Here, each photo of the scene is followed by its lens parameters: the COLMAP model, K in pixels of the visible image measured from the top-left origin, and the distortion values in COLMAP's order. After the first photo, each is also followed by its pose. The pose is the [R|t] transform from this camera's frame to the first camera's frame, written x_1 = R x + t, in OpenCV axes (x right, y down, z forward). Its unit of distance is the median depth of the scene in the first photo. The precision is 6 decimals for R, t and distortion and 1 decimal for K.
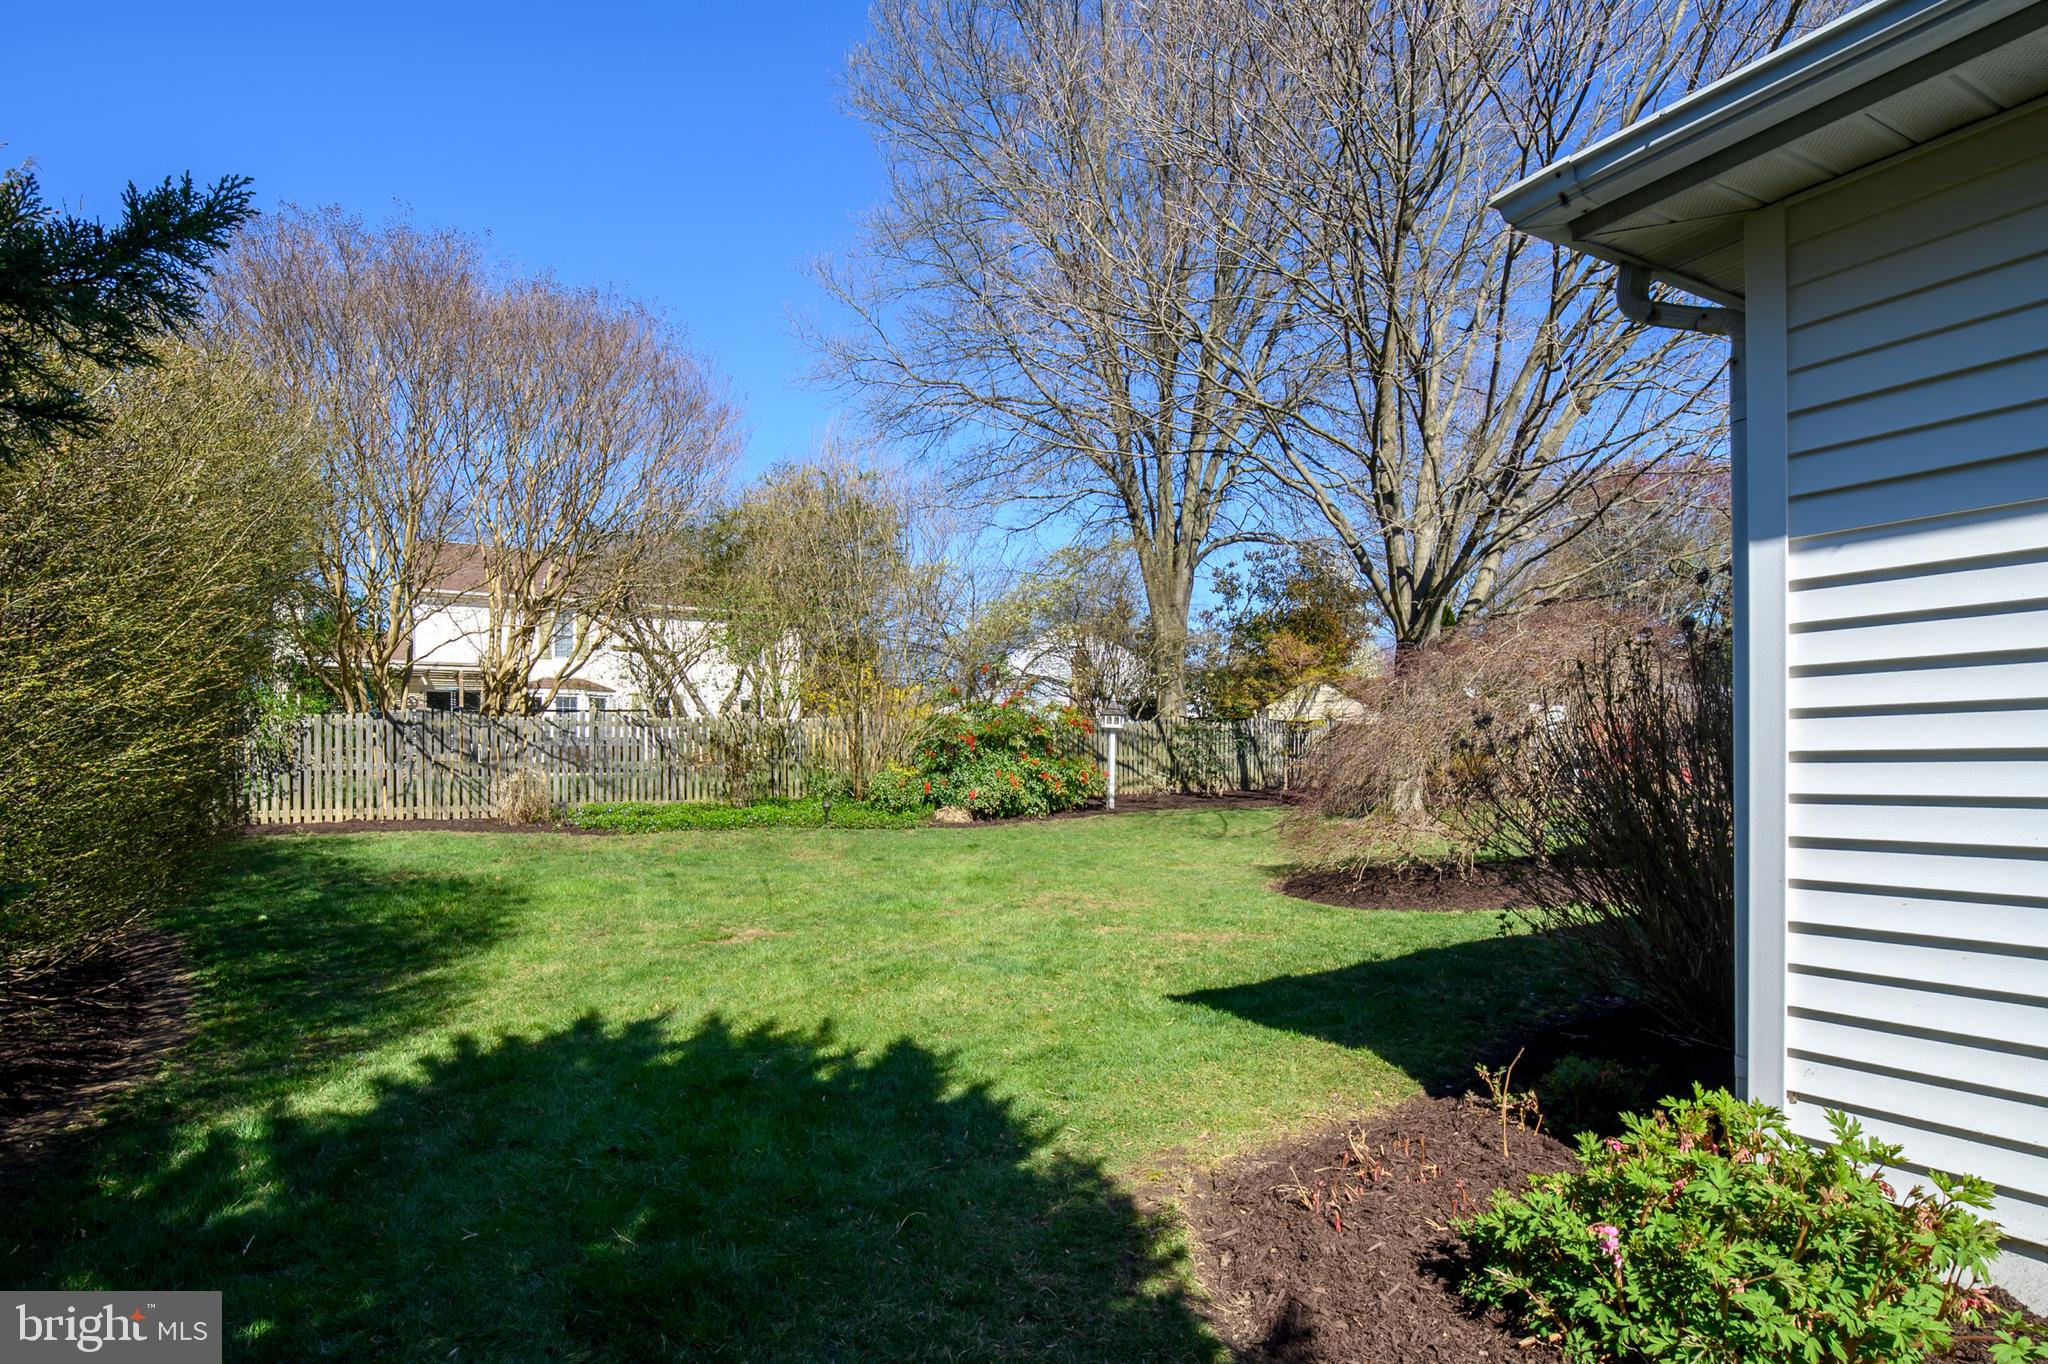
lens RADIAL K [[1120.0, 0, 1026.4], [0, 1120.0, 781.2], [0, 0, 1]] dist [-0.001324, -0.000384]
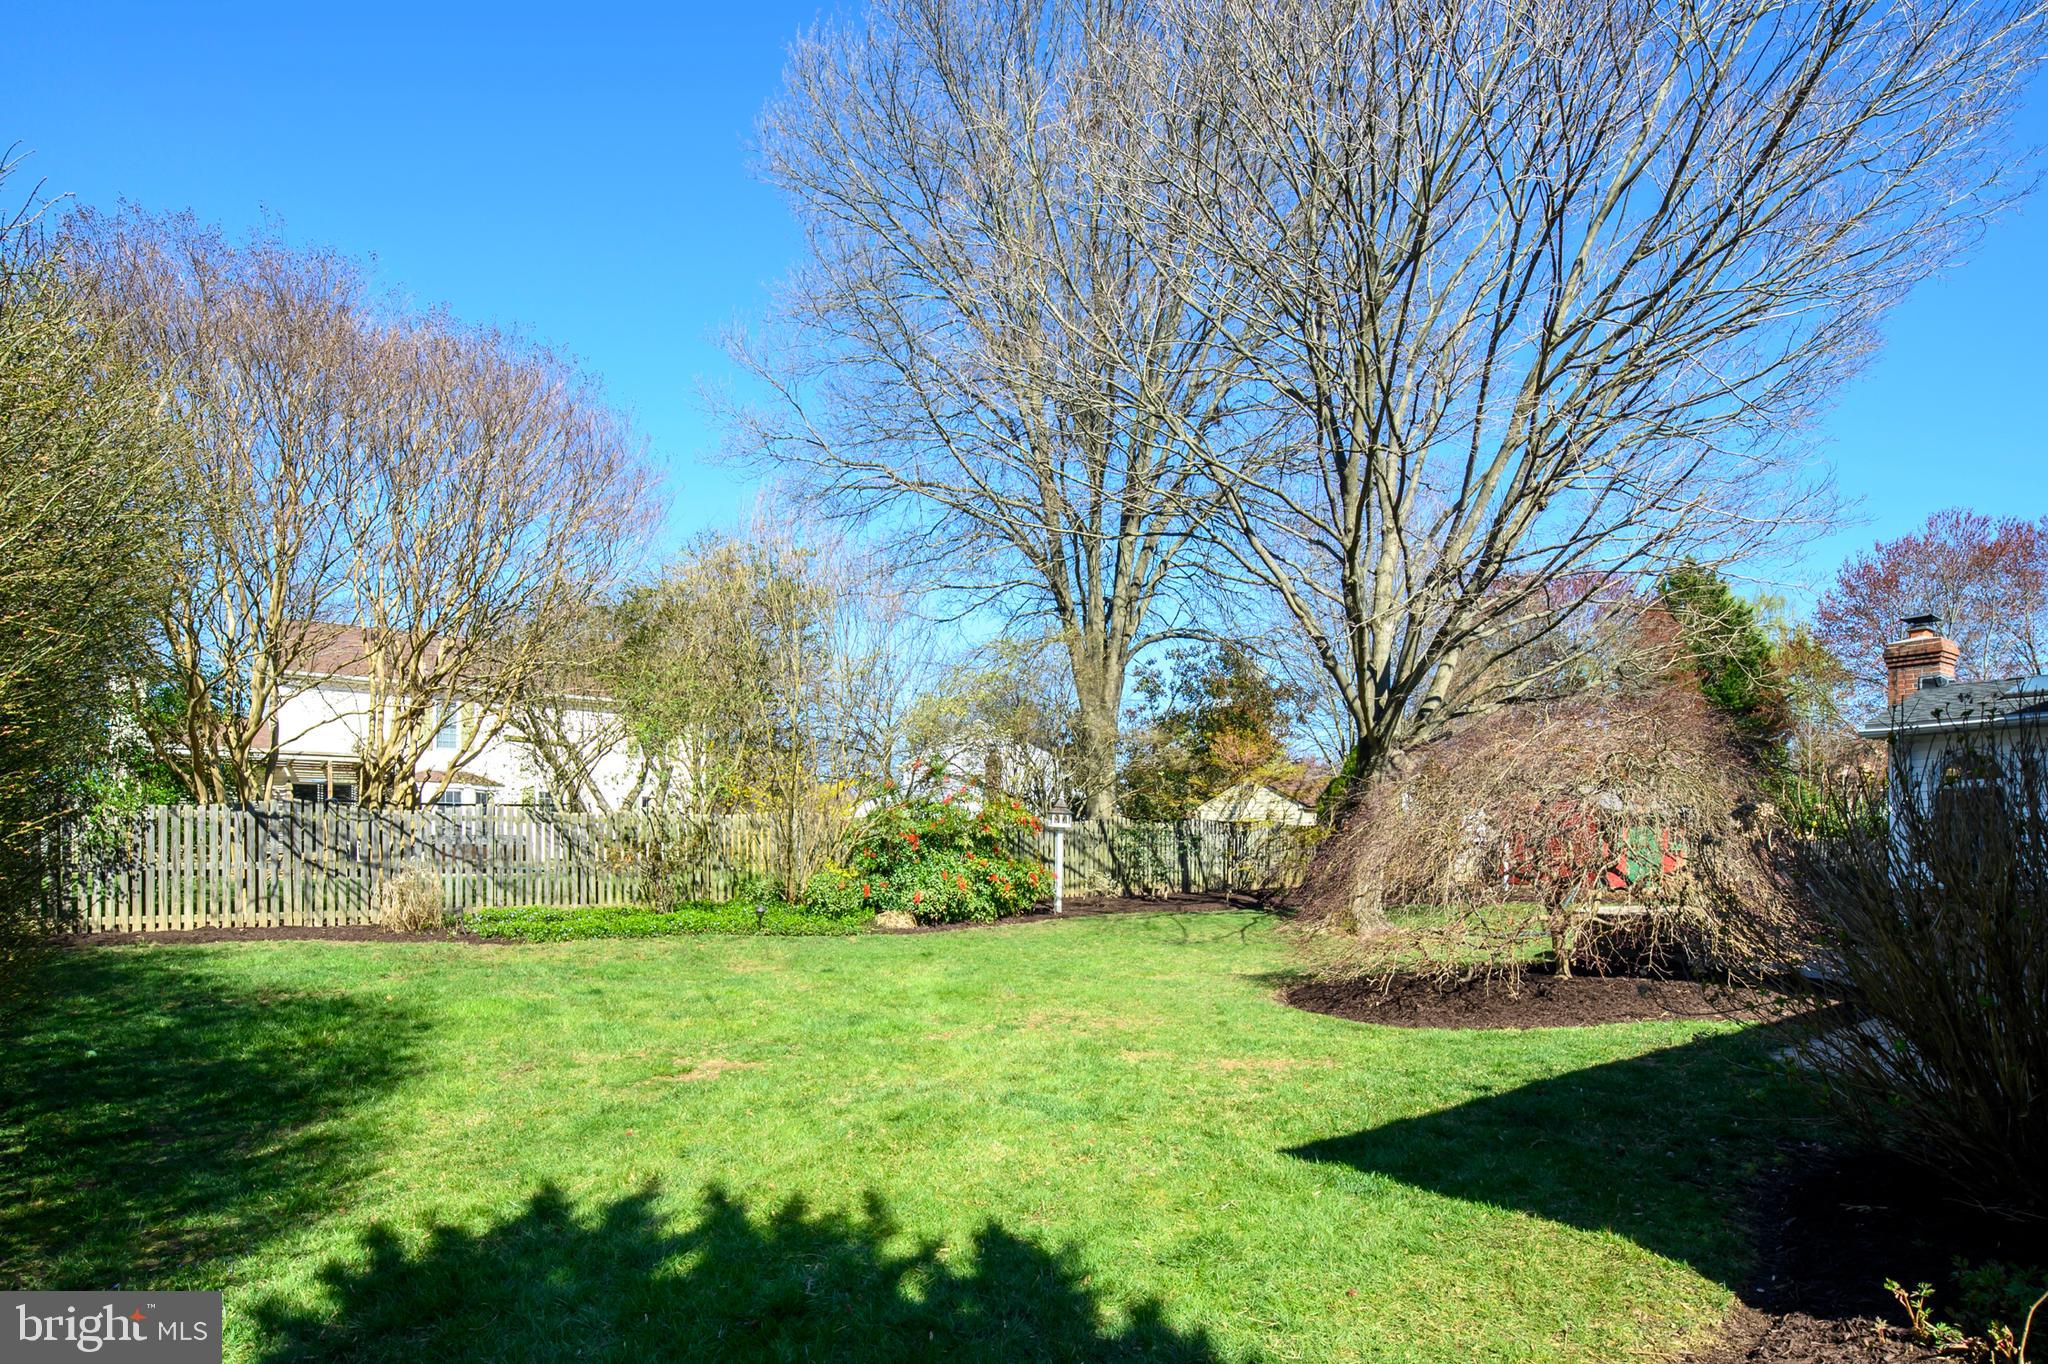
lens RADIAL K [[1101.4, 0, 1013.0], [0, 1101.4, 880.4], [0, 0, 1]] dist [-0.005427, -0.001773]
pose [[0.995375, 0.001593, 0.096055, -0.059465], [-0.001397, 0.999997, -0.002107, -0.000788], [-0.096058, 0.001963, 0.995374, 0.091497]]
